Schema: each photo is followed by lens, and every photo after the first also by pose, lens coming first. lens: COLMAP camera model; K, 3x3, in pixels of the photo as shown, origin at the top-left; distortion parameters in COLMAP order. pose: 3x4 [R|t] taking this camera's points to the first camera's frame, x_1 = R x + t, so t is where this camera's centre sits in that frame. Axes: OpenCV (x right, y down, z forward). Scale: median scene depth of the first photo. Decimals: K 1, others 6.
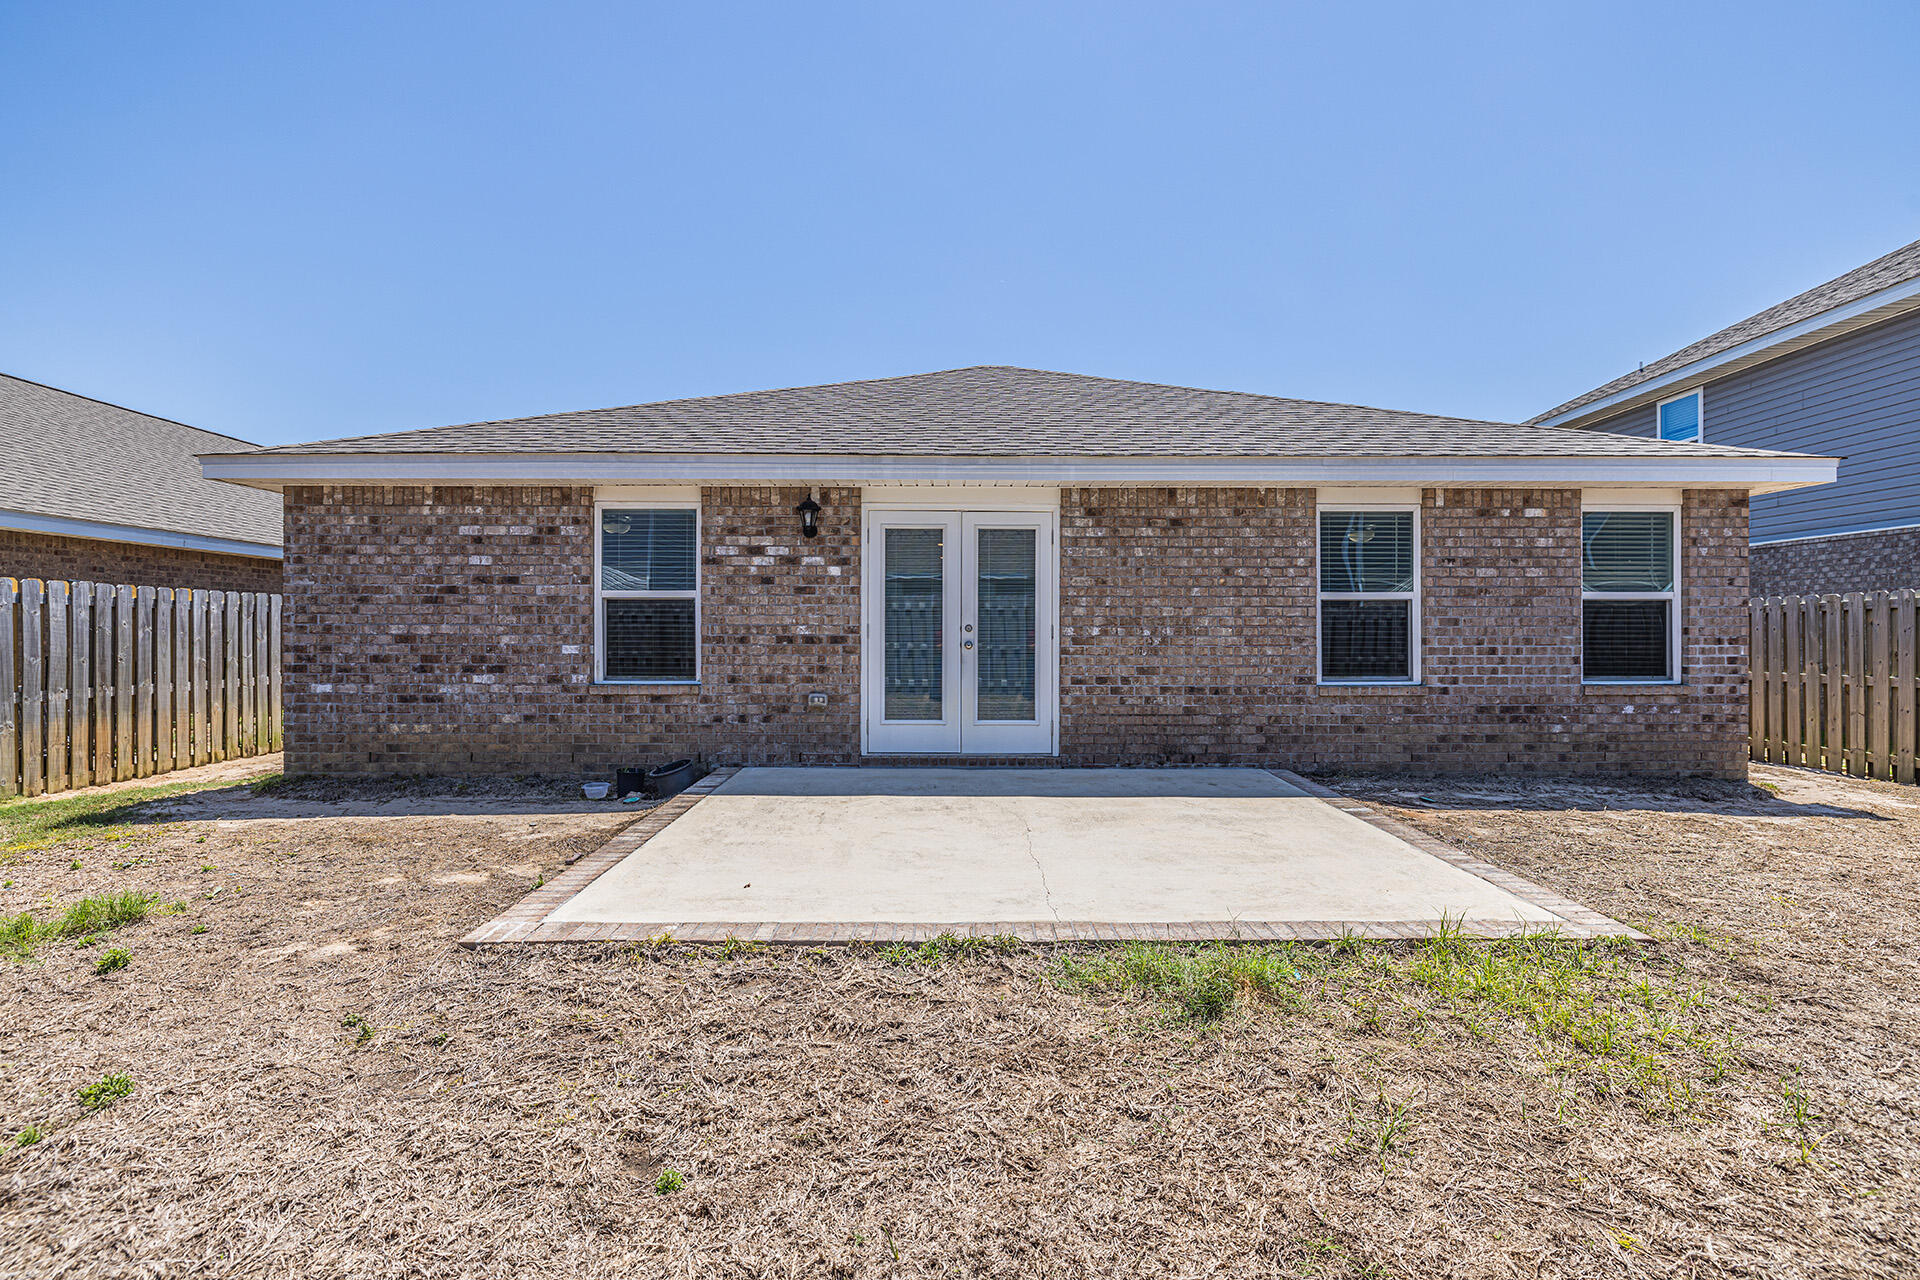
lens RADIAL K [[851.2, 0, 962.2], [0, 851.2, 636.8], [0, 0, 1]] dist [-0.014054, 0.003074]
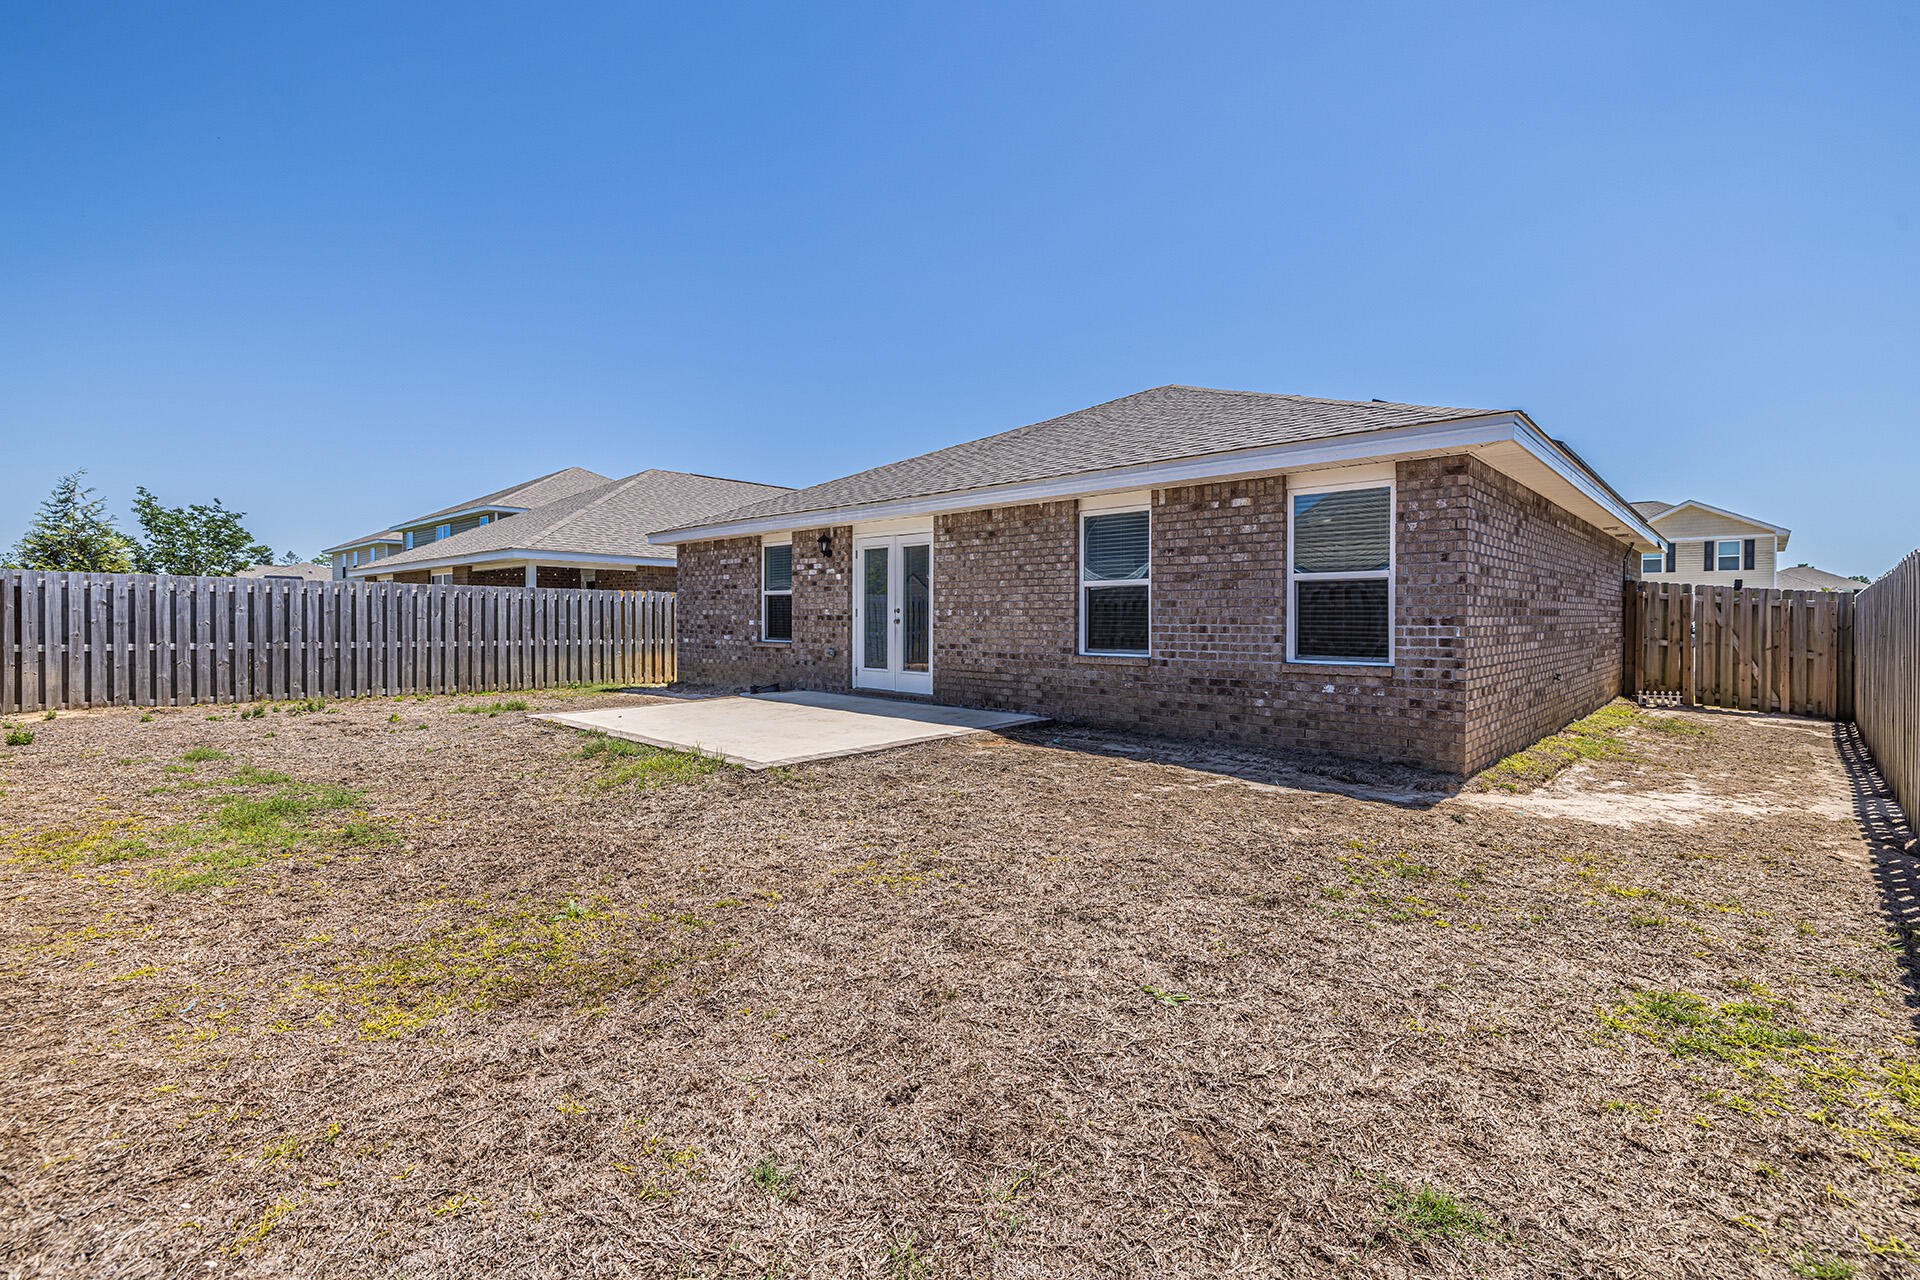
lens RADIAL K [[851.2, 0, 962.5], [0, 851.2, 630.3], [0, 0, 1]] dist [-0.014054, 0.003074]
pose [[0.717576, 0.012341, -0.696371, 1.181909], [-0.006789, 0.999919, 0.010725, 0.008121], [0.696447, -0.002968, 0.717602, -0.030615]]
